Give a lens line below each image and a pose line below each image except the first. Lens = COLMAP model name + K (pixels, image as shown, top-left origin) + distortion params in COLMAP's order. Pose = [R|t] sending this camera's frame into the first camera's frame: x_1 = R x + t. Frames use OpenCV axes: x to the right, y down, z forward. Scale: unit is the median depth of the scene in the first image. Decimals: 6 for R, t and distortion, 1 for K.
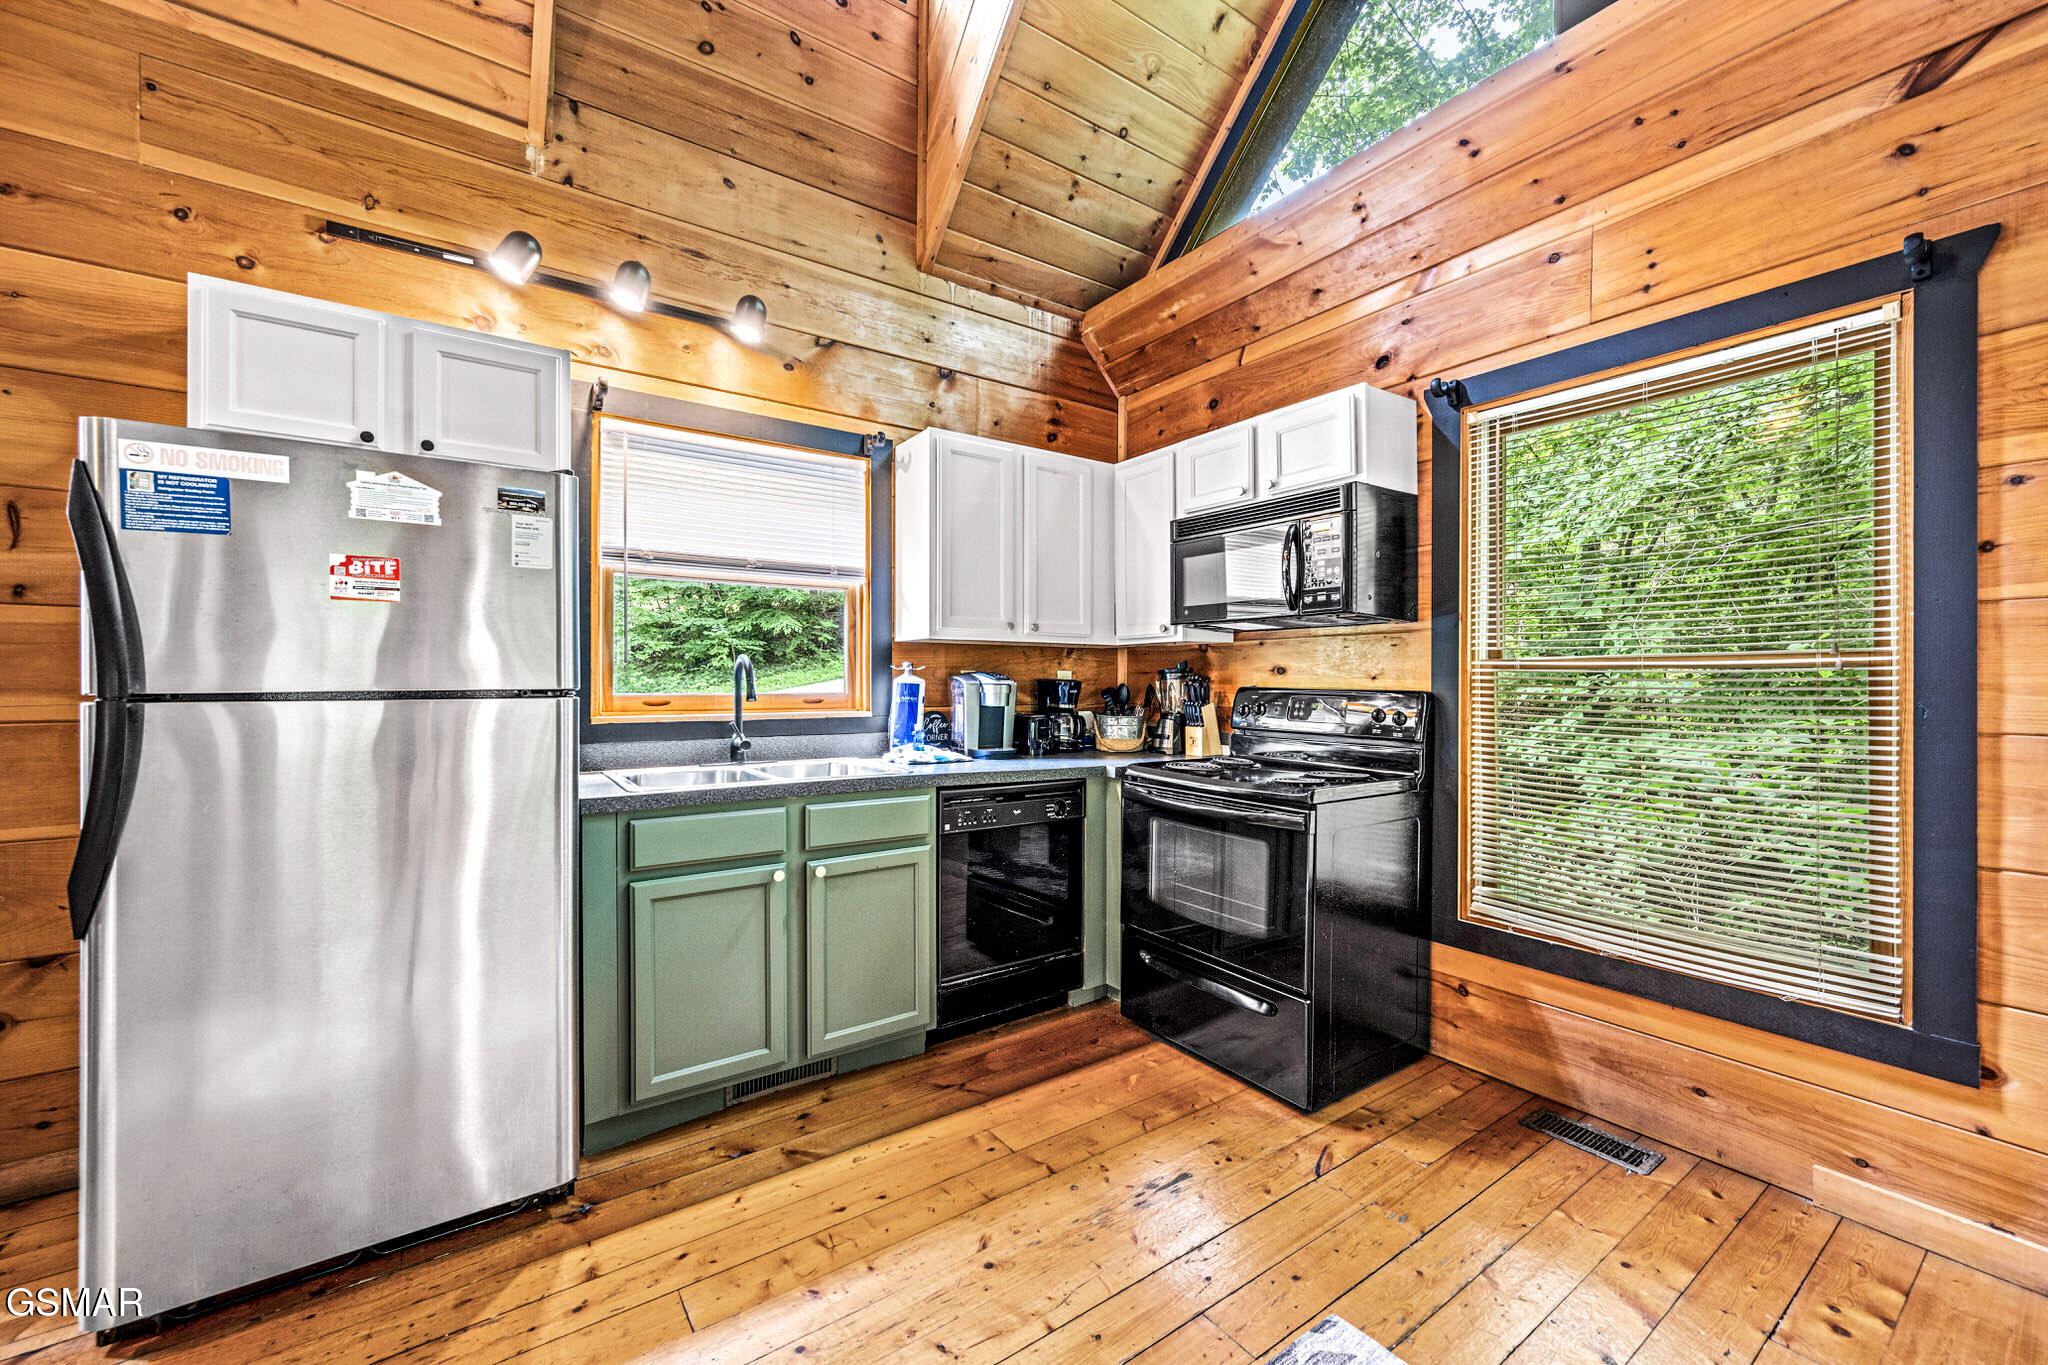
lens RADIAL K [[805.8, 0, 1017.0], [0, 805.8, 679.1], [0, 0, 1]] dist [-0.000972, -0.000006]
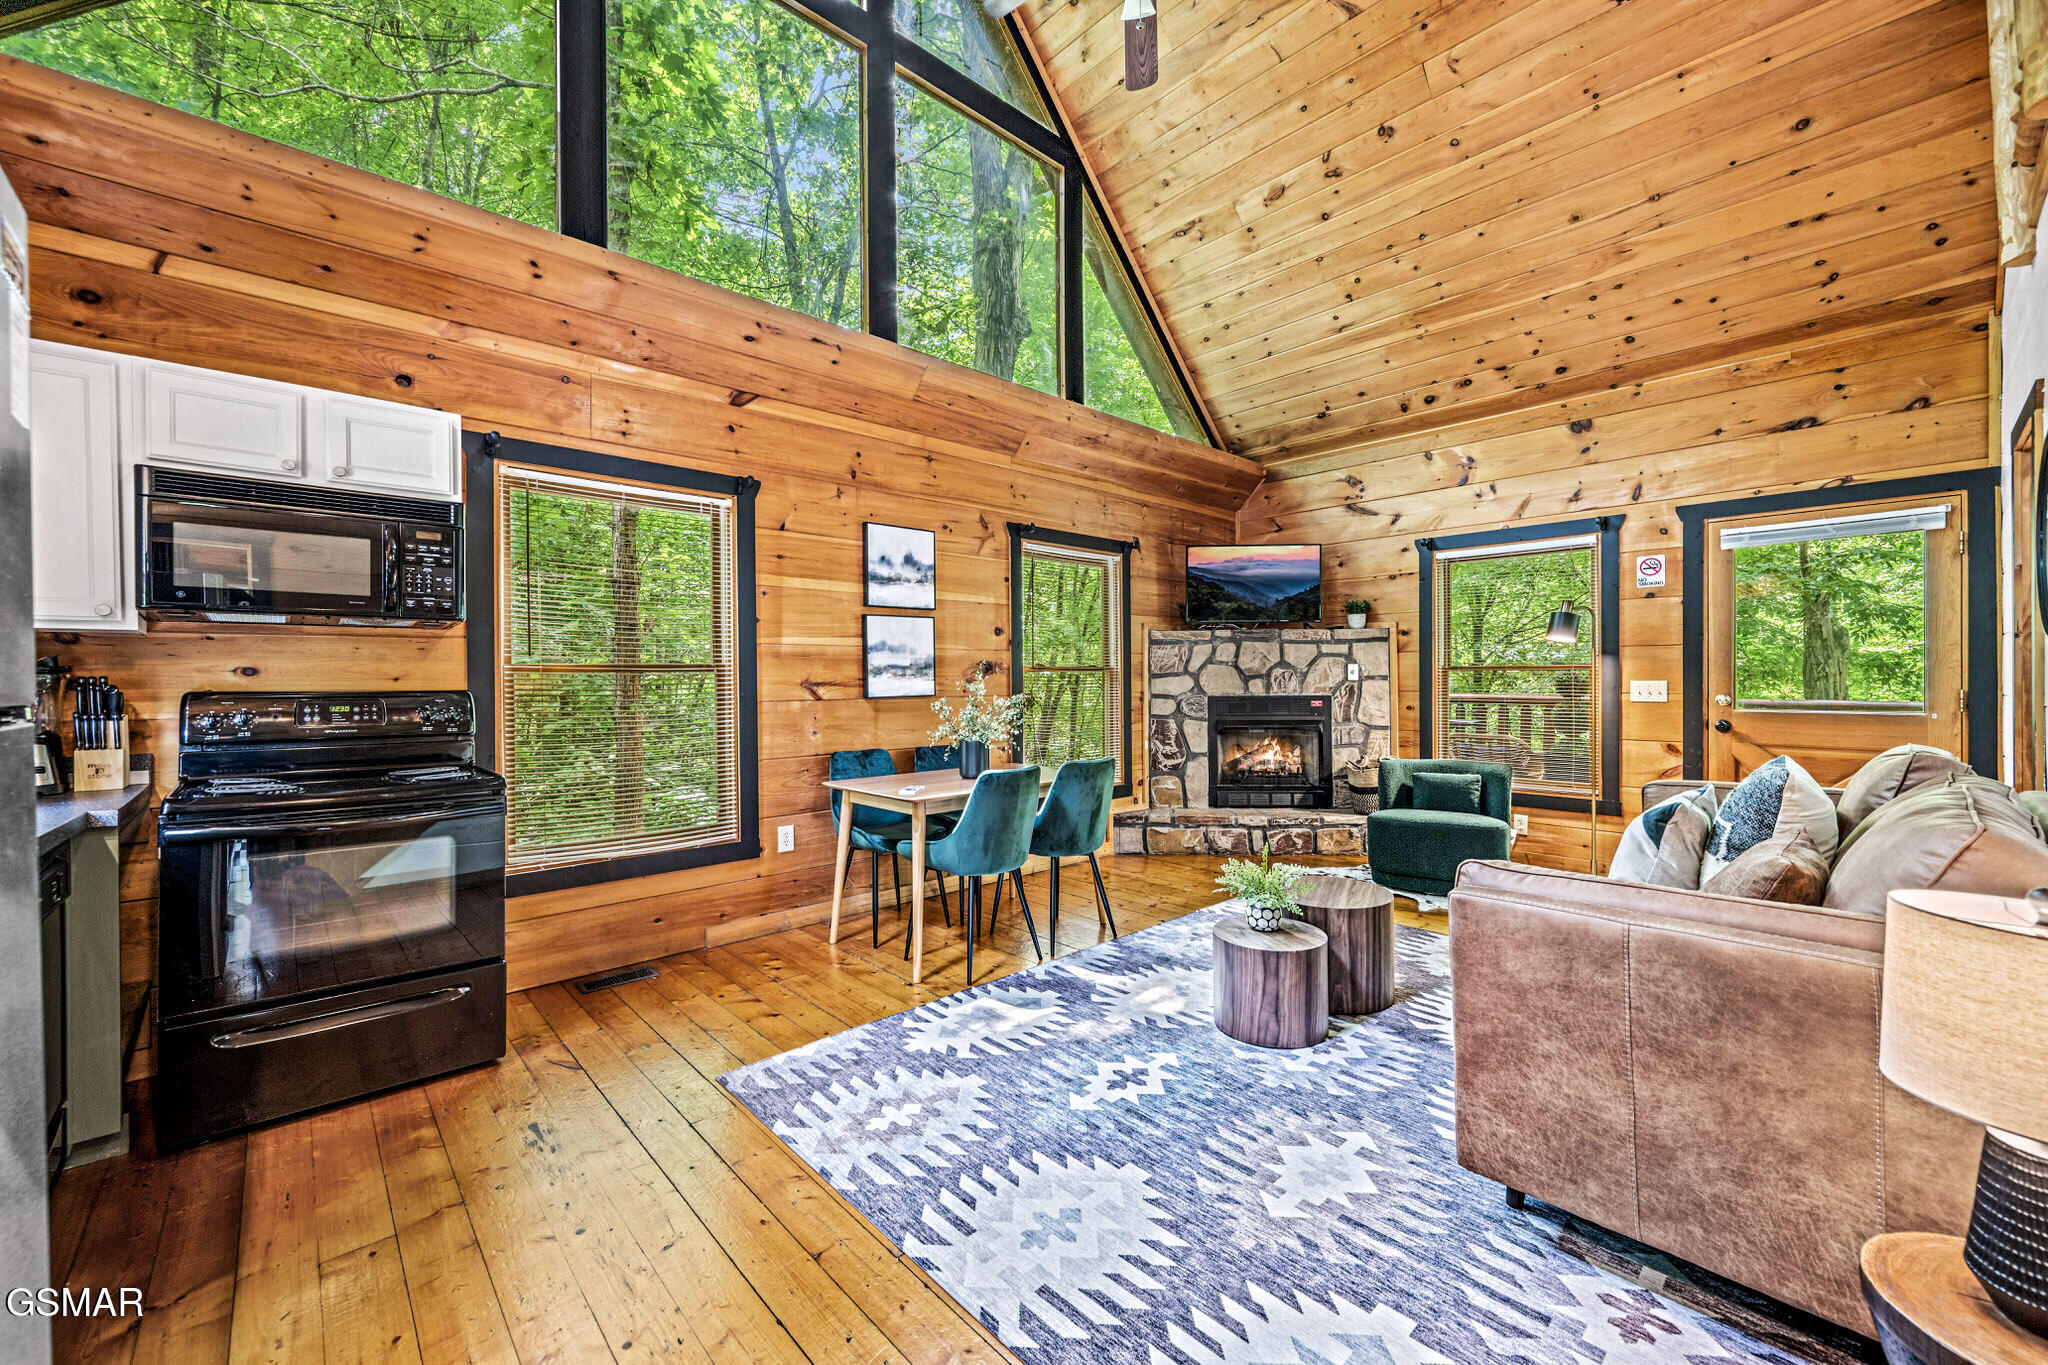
lens RADIAL K [[805.8, 0, 1019.3], [0, 805.8, 680.5], [0, 0, 1]] dist [-0.000972, -0.000006]
pose [[-0.137304, -0.003623, 0.990522, -0.649625], [0.006214, 0.999970, 0.004519, 0.000419], [-0.990509, 0.006776, -0.137277, 0.320613]]
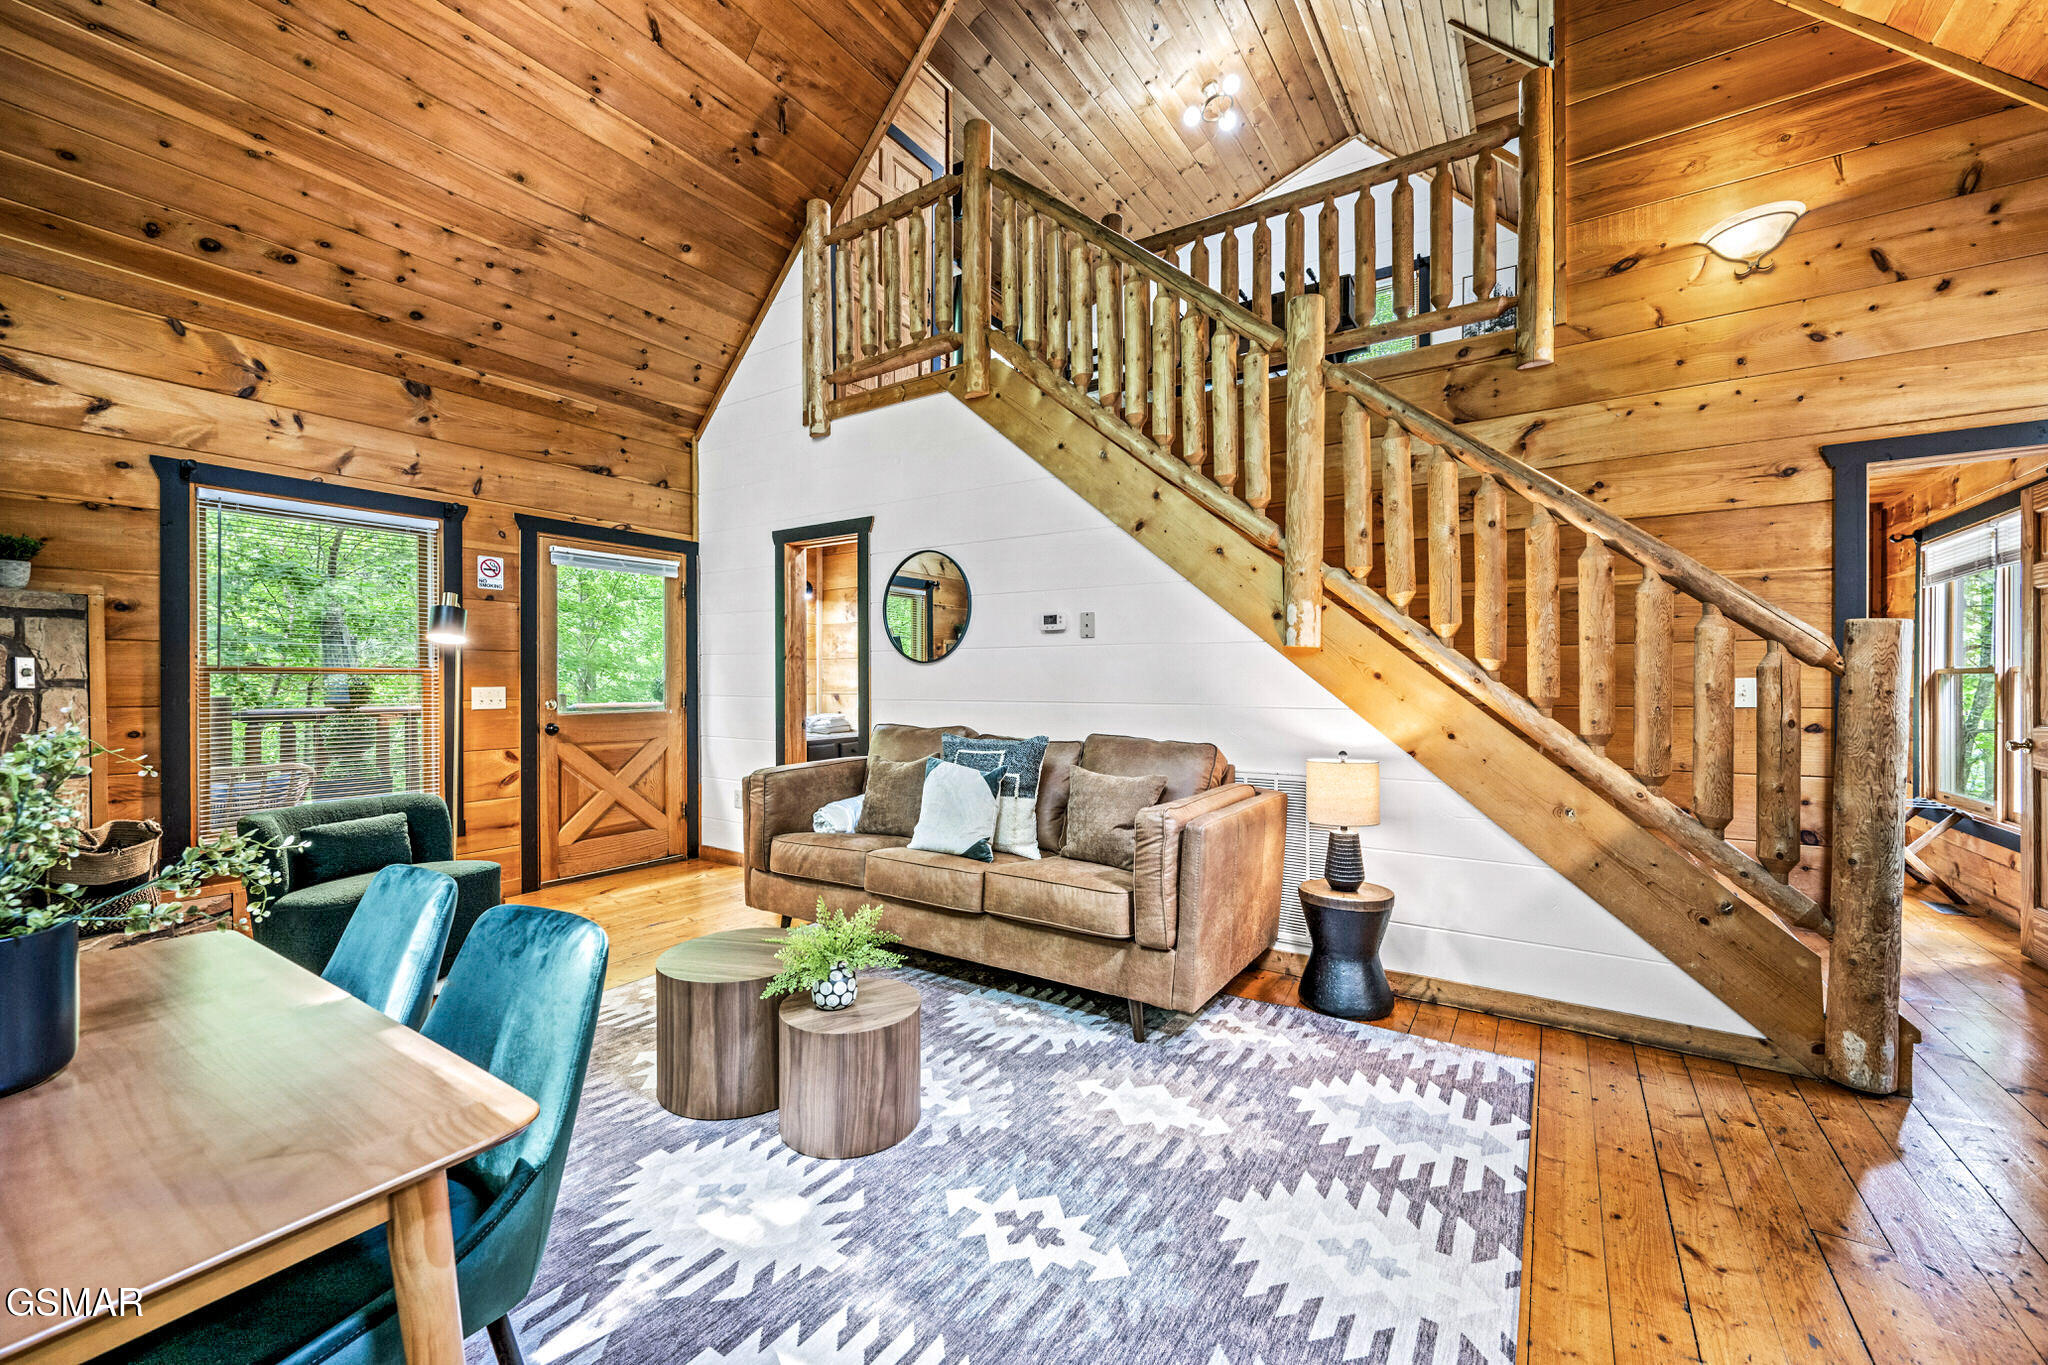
lens RADIAL K [[805.8, 0, 1023.6], [0, 805.8, 682.5], [0, 0, 1]] dist [-0.000972, -0.000006]
pose [[-0.927116, -0.000333, -0.374773, 0.362751], [-0.001313, 0.999996, 0.002360, 0.002078], [0.374771, 0.002680, -0.927114, 0.650806]]
